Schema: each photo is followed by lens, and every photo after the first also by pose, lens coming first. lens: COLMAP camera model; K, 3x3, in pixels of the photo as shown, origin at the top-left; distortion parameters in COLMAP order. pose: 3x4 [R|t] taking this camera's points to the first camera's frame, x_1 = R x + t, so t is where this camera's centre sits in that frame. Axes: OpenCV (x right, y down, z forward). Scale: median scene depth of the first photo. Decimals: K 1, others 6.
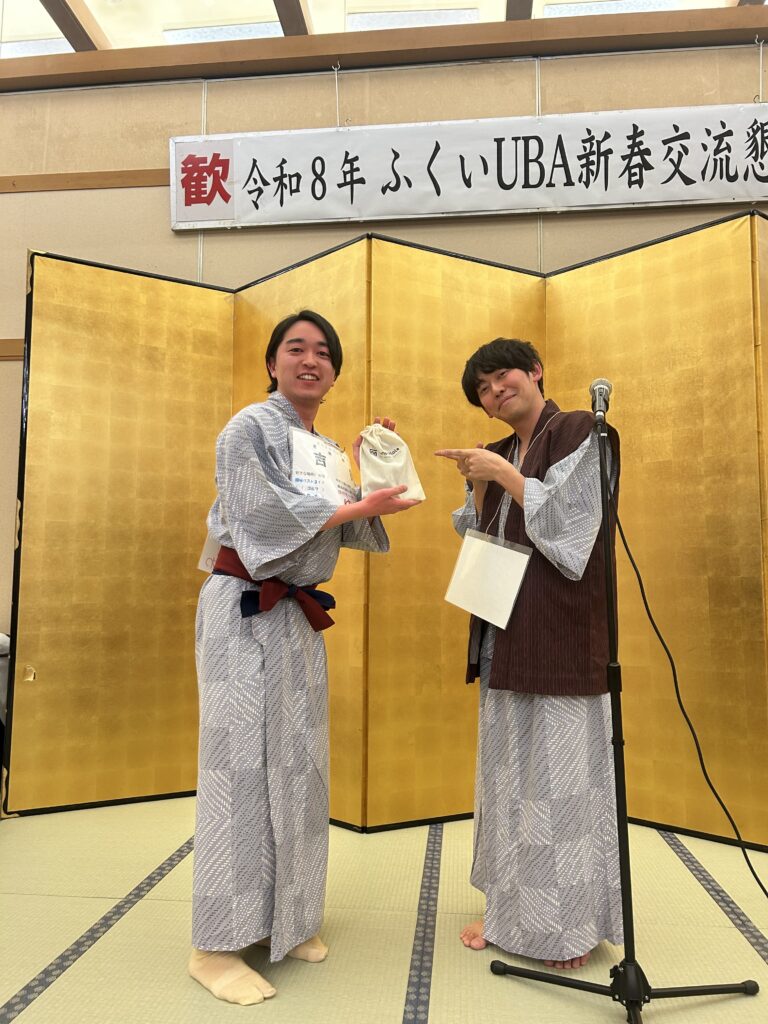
lens RADIAL K [[773.6, 0, 380.1], [0, 773.6, 521.2], [0, 0, 1]] dist [0.048286, -0.053356]
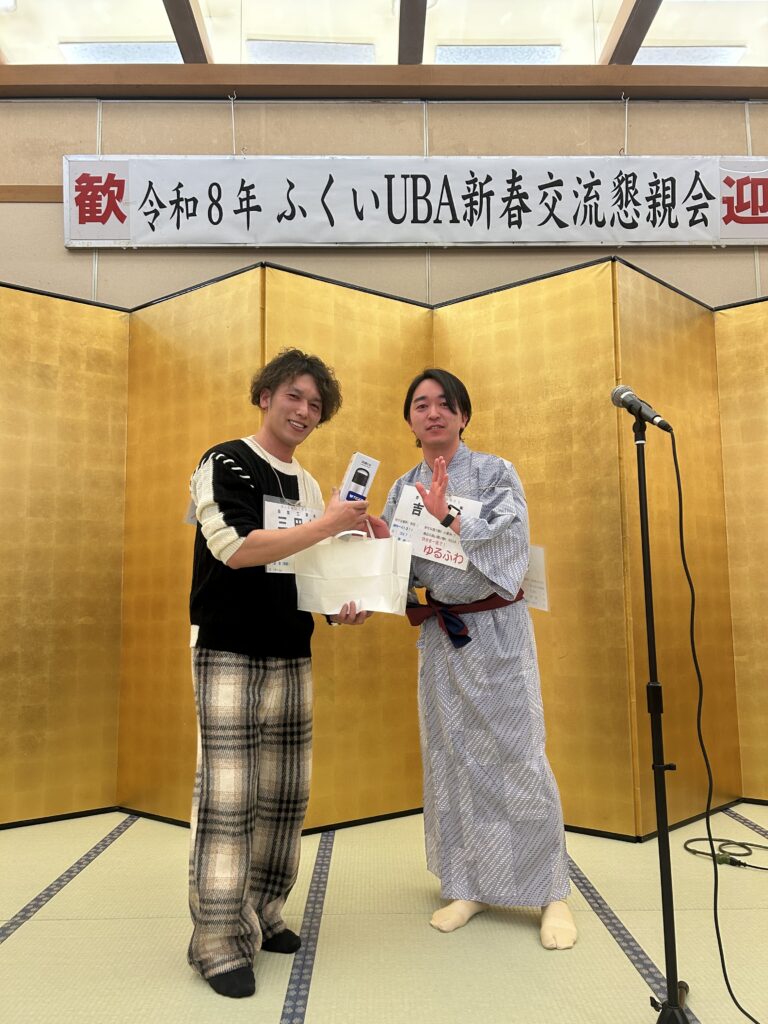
lens RADIAL K [[773.6, 0, 385.0], [0, 773.6, 521.0], [0, 0, 1]] dist [0.048286, -0.053356]
pose [[0.992631, -0.001237, 0.121166, 0.018928], [0.002924, 0.999901, -0.013742, -0.008975], [-0.121137, 0.013995, 0.992537, -0.039253]]
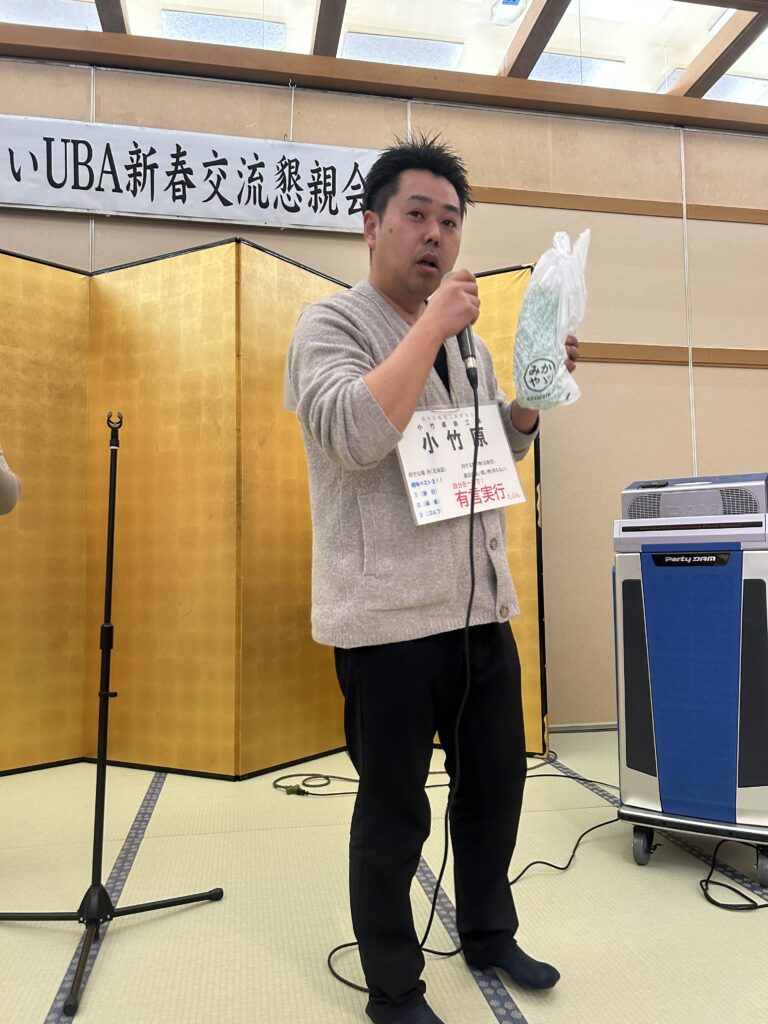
lens RADIAL K [[773.6, 0, 388.7], [0, 773.6, 521.4], [0, 0, 1]] dist [0.048286, -0.053356]
pose [[0.959105, 0.004792, 0.283011, 0.304526], [-0.012178, 0.999630, 0.024343, -0.004768], [-0.282790, -0.026794, 0.958808, -0.159978]]
